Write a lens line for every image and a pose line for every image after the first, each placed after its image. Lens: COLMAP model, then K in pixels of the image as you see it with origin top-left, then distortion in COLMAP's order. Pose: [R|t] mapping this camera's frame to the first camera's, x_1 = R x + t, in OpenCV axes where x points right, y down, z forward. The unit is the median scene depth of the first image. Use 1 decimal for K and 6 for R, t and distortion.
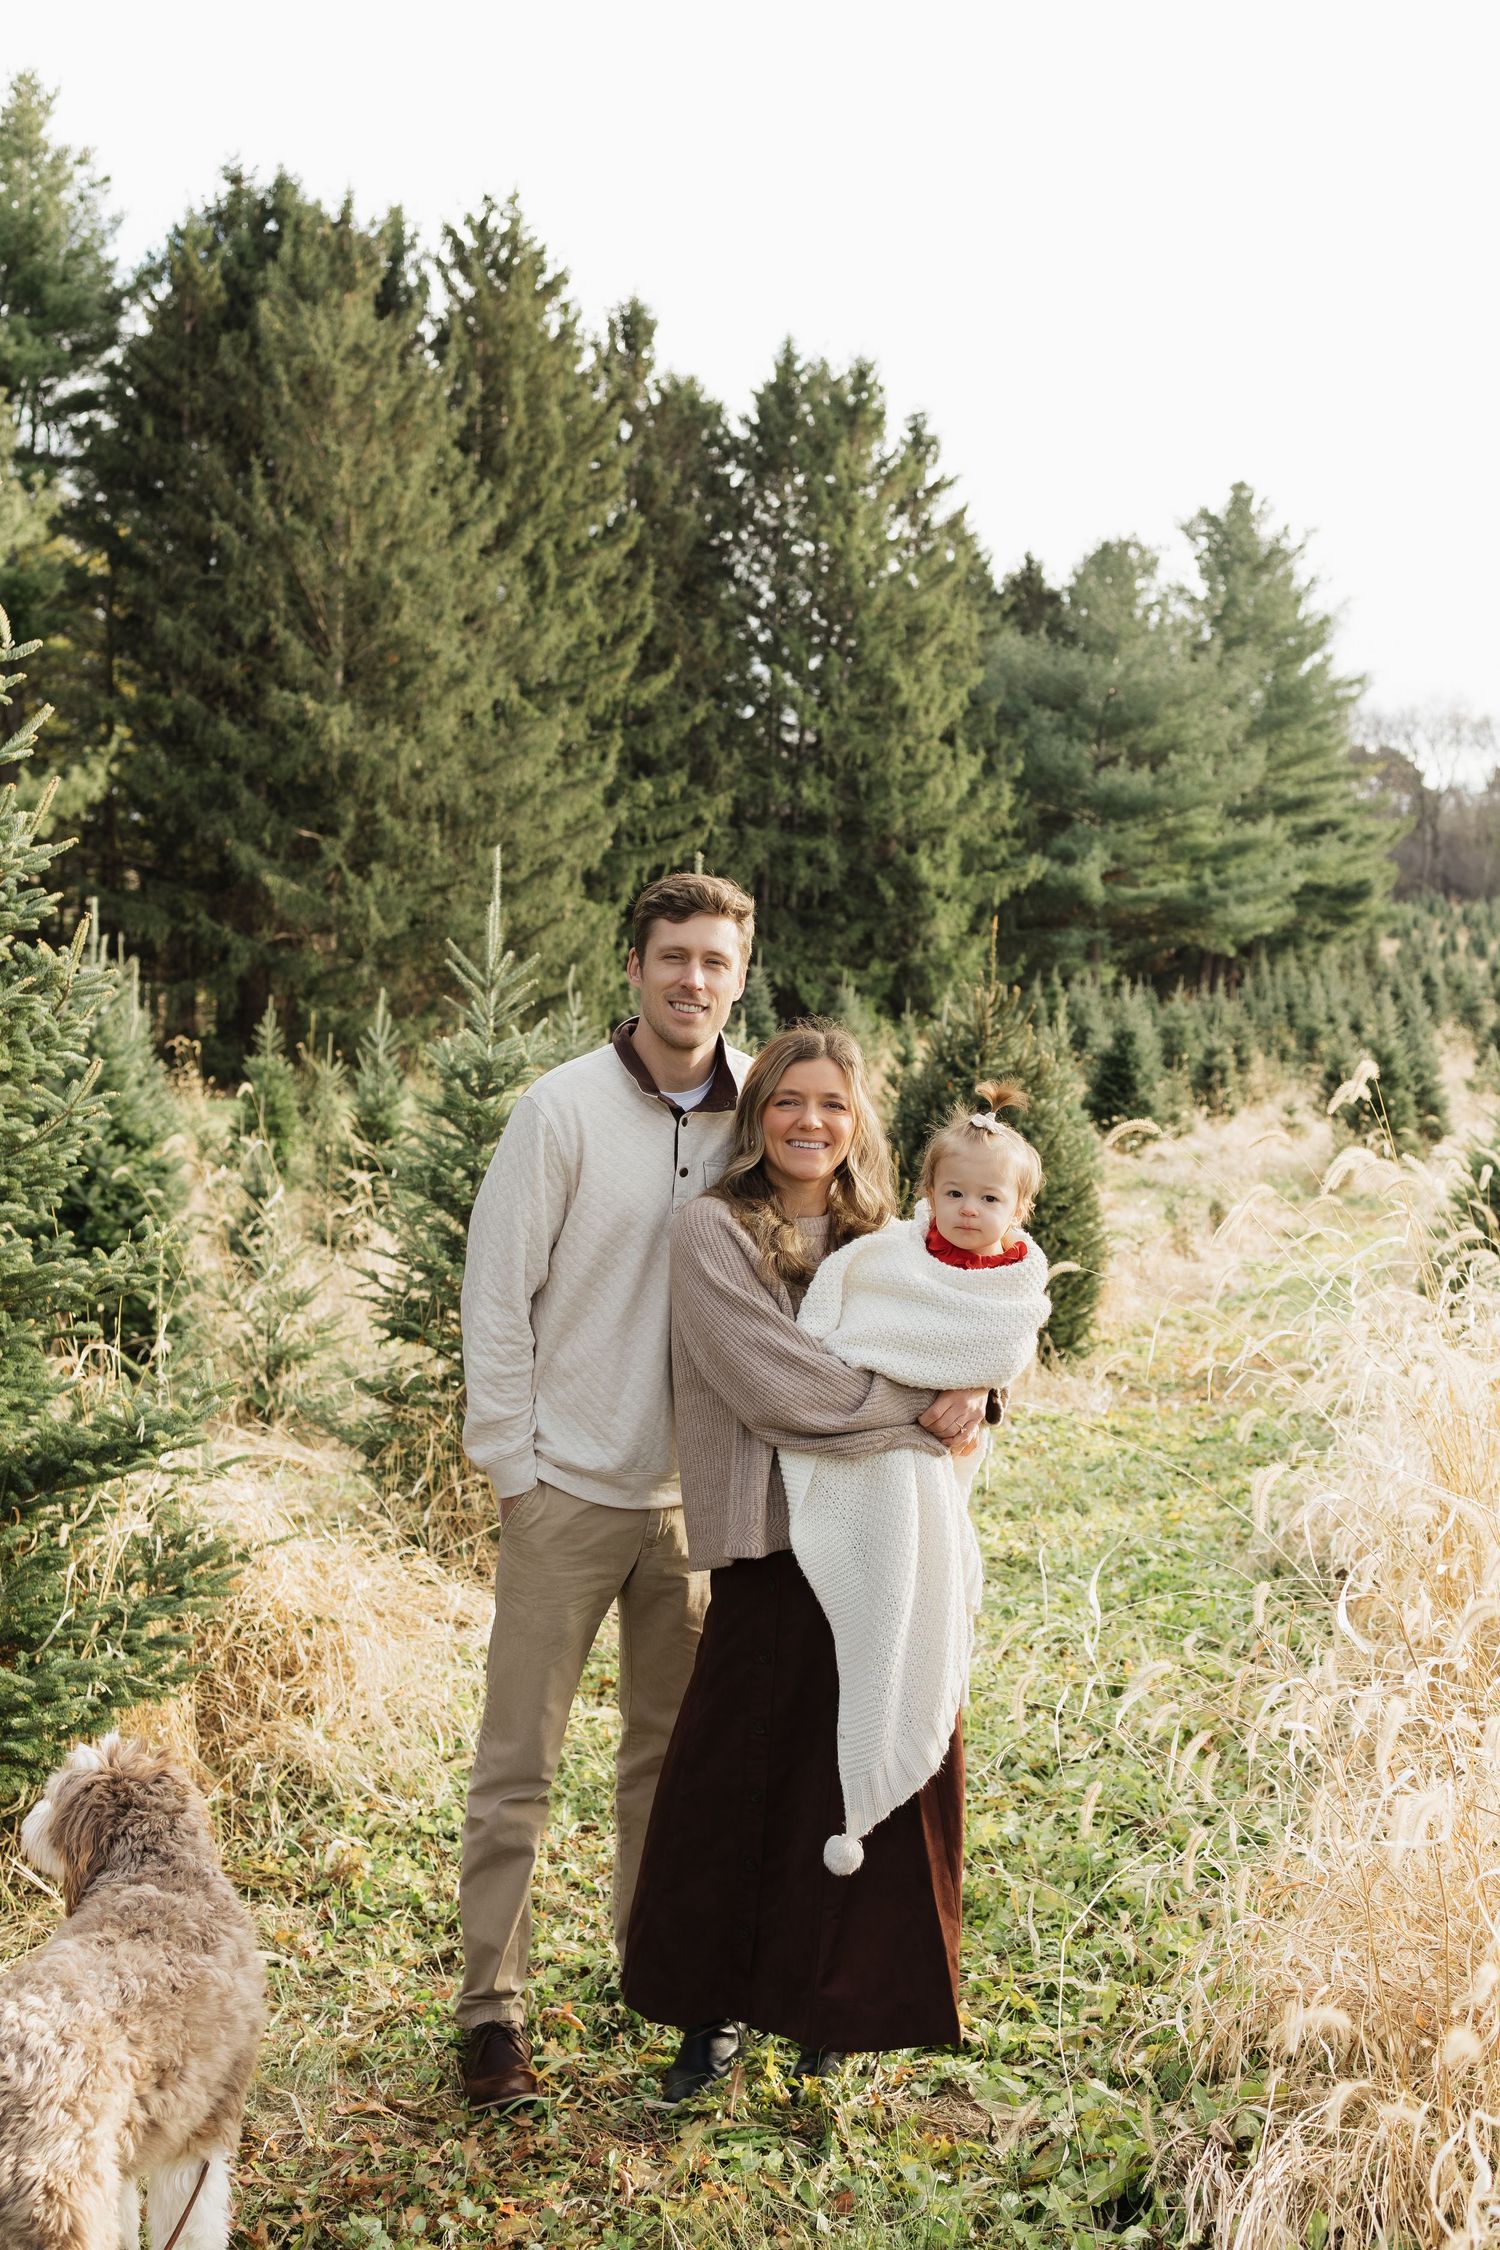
lens RADIAL K [[2233.0, 0, 750.0], [0, 2233.0, 1125.0], [0, 0, 1]] dist [-0.004723, -0.042881]
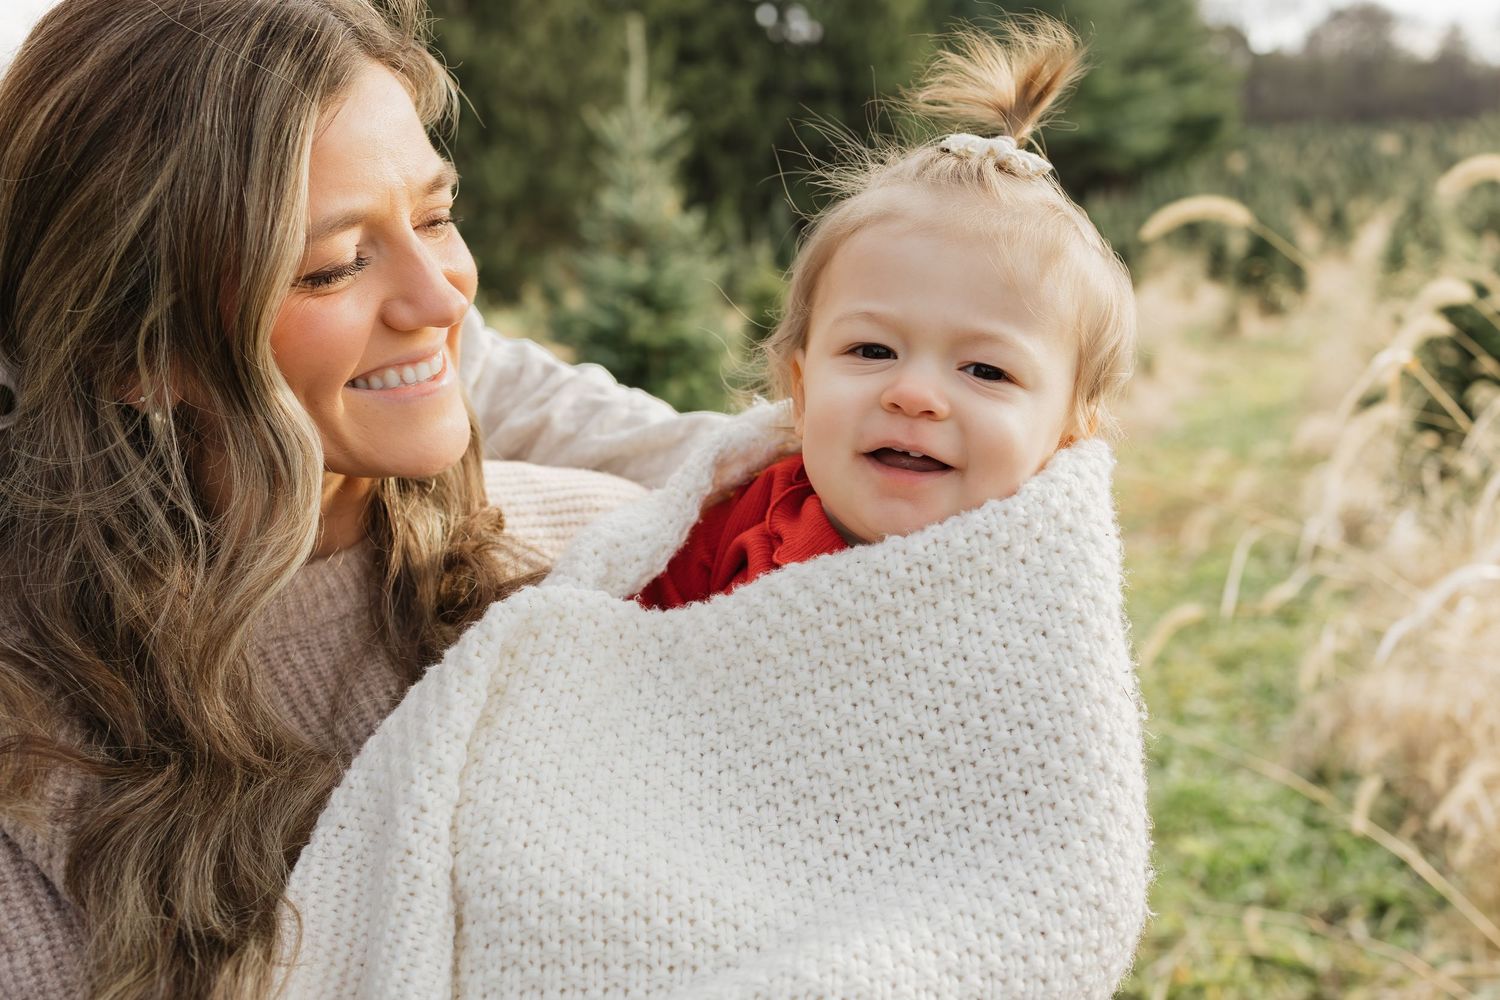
lens RADIAL K [[1488.7, 0, 750.0], [0, 1488.7, 500.0], [0, 0, 1]] dist [-0.004723, -0.042881]
pose [[0.997493, -0.059361, -0.038527, 0.007334], [0.063580, 0.990792, 0.119534, 0.000723], [0.031077, -0.121683, 0.992082, 0.060672]]
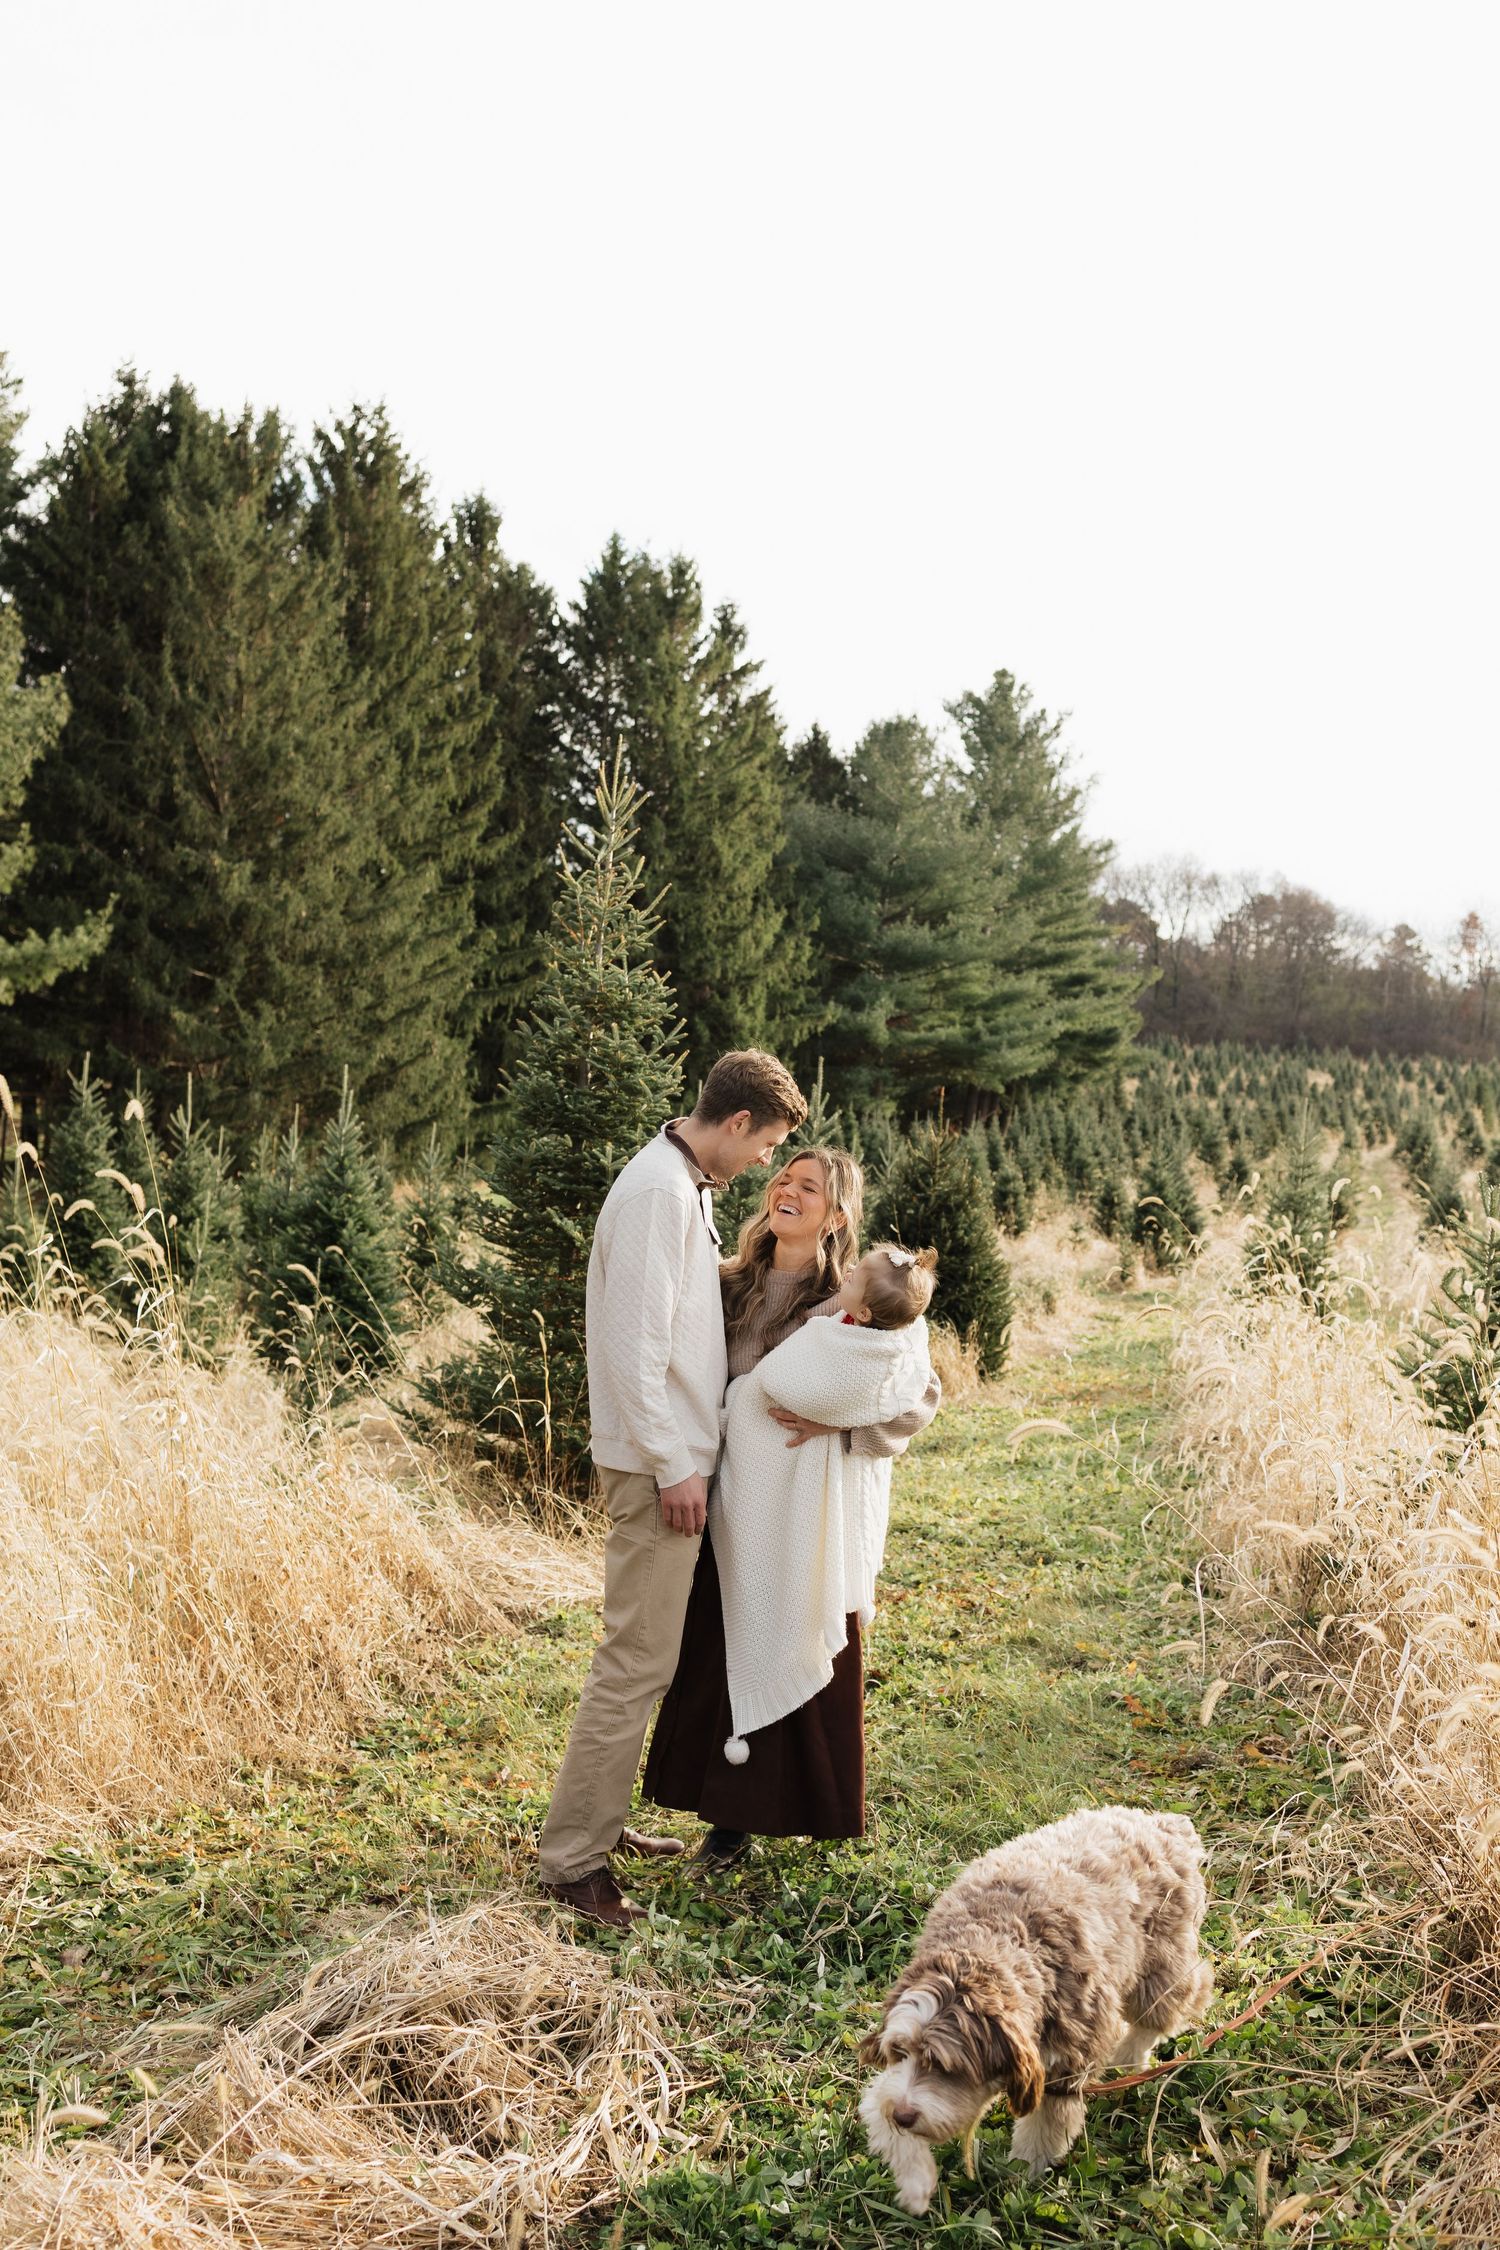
lens RADIAL K [[2233.0, 0, 750.0], [0, 2233.0, 1125.0], [0, 0, 1]] dist [-0.004723, -0.042881]
pose [[0.993190, 0.015467, 0.115475, -0.040816], [-0.009016, 0.998380, -0.056174, 0.003810], [-0.116157, 0.054750, 0.991721, -0.101540]]
